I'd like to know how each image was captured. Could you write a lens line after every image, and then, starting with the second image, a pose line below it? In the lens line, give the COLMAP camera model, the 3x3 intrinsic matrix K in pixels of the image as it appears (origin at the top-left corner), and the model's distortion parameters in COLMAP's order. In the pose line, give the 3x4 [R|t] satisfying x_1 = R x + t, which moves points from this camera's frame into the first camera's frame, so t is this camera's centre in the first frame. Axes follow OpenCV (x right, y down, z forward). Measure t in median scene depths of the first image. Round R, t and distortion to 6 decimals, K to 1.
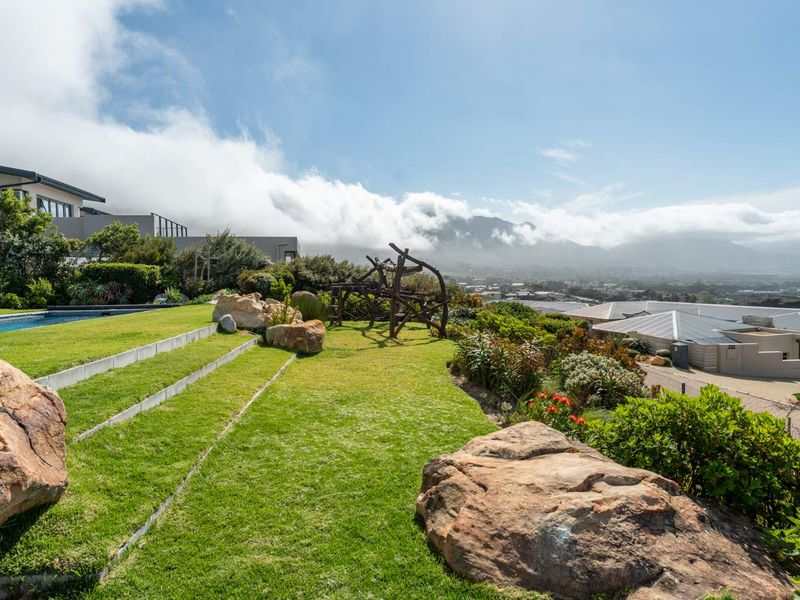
lens RADIAL K [[398.3, 0, 404.6], [0, 398.3, 295.6], [0, 0, 1]] dist [-0.000224, -0.000207]
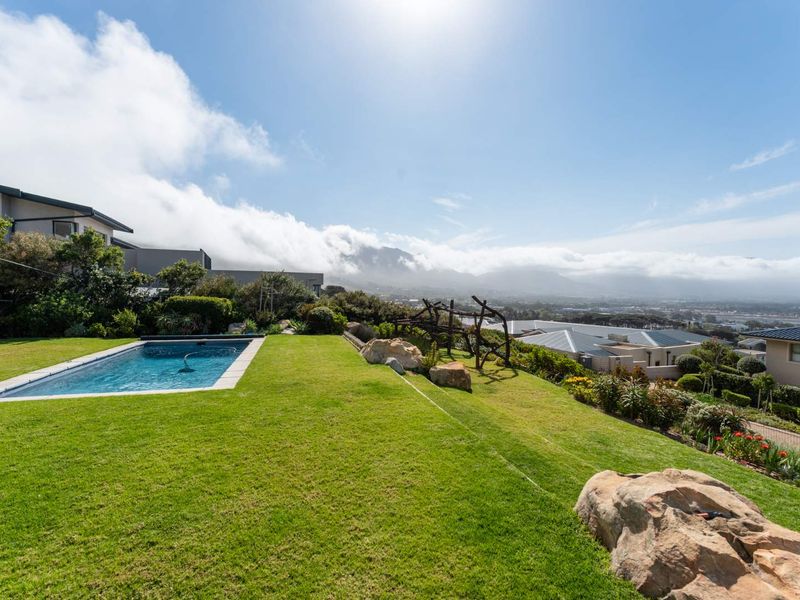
lens RADIAL K [[311.4, 0, 362.6], [0, 311.4, 320.8], [0, 0, 1]] dist [-0.000660, -0.000042]
pose [[0.986226, 0.009652, 0.165122, -0.241550], [-0.018057, 0.998612, 0.049474, -0.040436], [-0.164415, -0.051774, 0.985031, 0.020822]]
